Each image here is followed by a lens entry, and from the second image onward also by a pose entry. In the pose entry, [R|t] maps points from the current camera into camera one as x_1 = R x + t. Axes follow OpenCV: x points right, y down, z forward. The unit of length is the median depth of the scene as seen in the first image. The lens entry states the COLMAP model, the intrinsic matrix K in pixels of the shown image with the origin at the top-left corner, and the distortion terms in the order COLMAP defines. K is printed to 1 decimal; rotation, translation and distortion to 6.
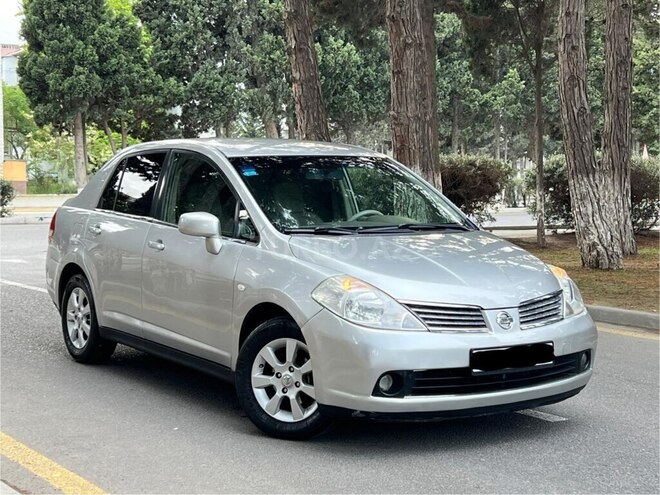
lens RADIAL K [[1208.1, 0, 330.0], [0, 1208.1, 247.5], [0, 0, 1]] dist [0.161995, -0.354863]
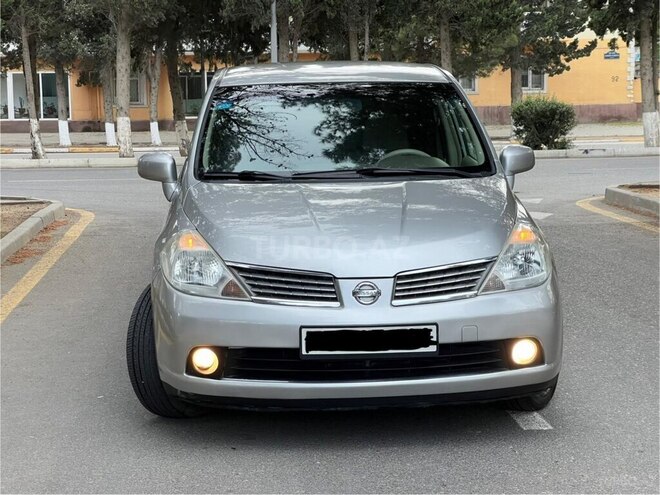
lens RADIAL K [[1513.0, 0, 330.0], [0, 1513.0, 247.5], [0, 0, 1]] dist [0.182620, 0.336154]
pose [[0.862445, 0.033543, -0.505037, 0.537683], [-0.012599, 0.998915, 0.044831, -0.011480], [0.505993, -0.032301, 0.861932, 0.120817]]
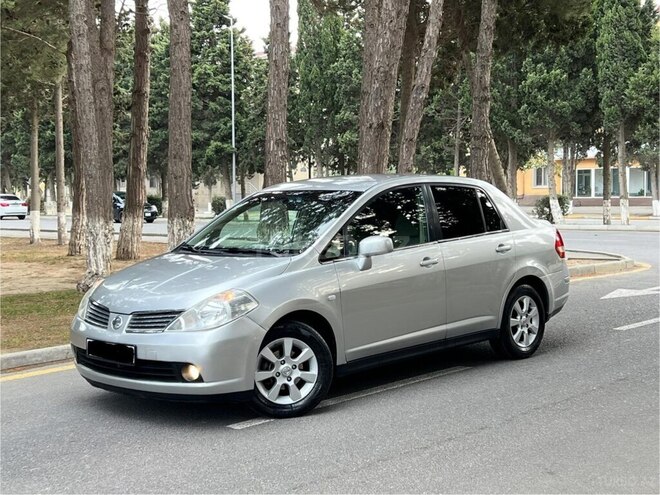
lens RADIAL K [[1058.8, 0, 330.0], [0, 1058.8, 247.5], [0, 0, 1]] dist [0.110340, -0.279256]
pose [[0.200327, 0.052282, -0.978333, 1.133670], [-0.049863, 0.997825, 0.043114, -0.070996], [0.978459, 0.040146, 0.202498, 0.856818]]
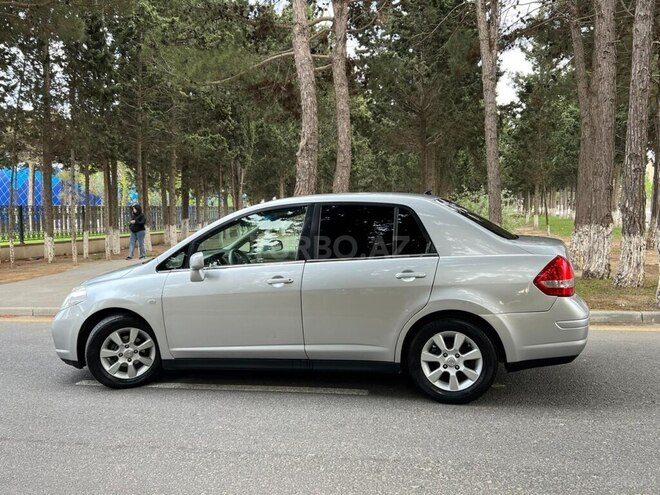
lens RADIAL K [[617.0, 0, 330.0], [0, 617.0, 247.5], [0, 0, 1]] dist [0.009877, 0.000686]
pose [[-0.753243, 0.057366, -0.655236, 0.448379], [-0.020811, 0.993612, 0.110915, -0.122835], [0.657413, 0.097182, -0.747237, 1.721738]]
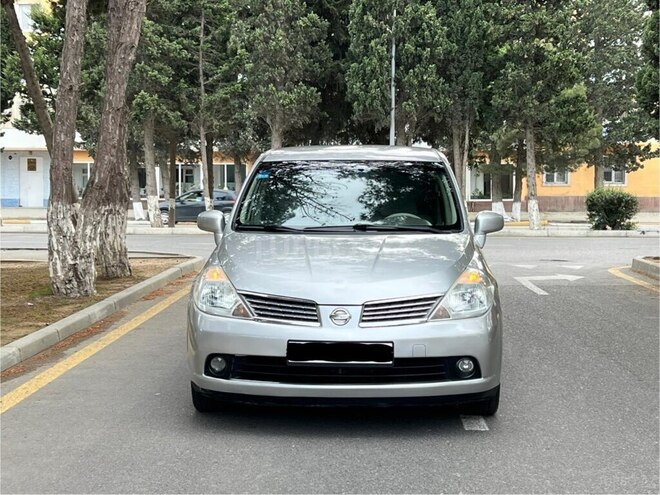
lens RADIAL K [[1208.1, 0, 330.0], [0, 1208.1, 247.5], [0, 0, 1]] dist [0.161995, -0.354863]
pose [[0.800010, 0.030098, -0.599231, 0.649302], [-0.038857, 0.999243, -0.001686, 0.003292], [0.598727, 0.024633, 0.800574, 0.150376]]
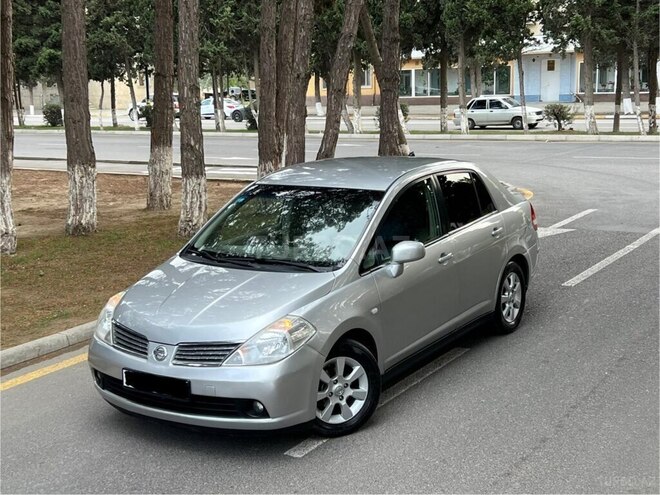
lens RADIAL K [[1009.0, 0, 334.9], [0, 1009.0, 268.1], [0, 0, 1]] dist [0.101491, -0.138369]
pose [[0.389924, 0.168185, -0.905358, 0.978502], [-0.033873, 0.985134, 0.168416, -0.176792], [0.920224, -0.035002, 0.389824, 0.663008]]
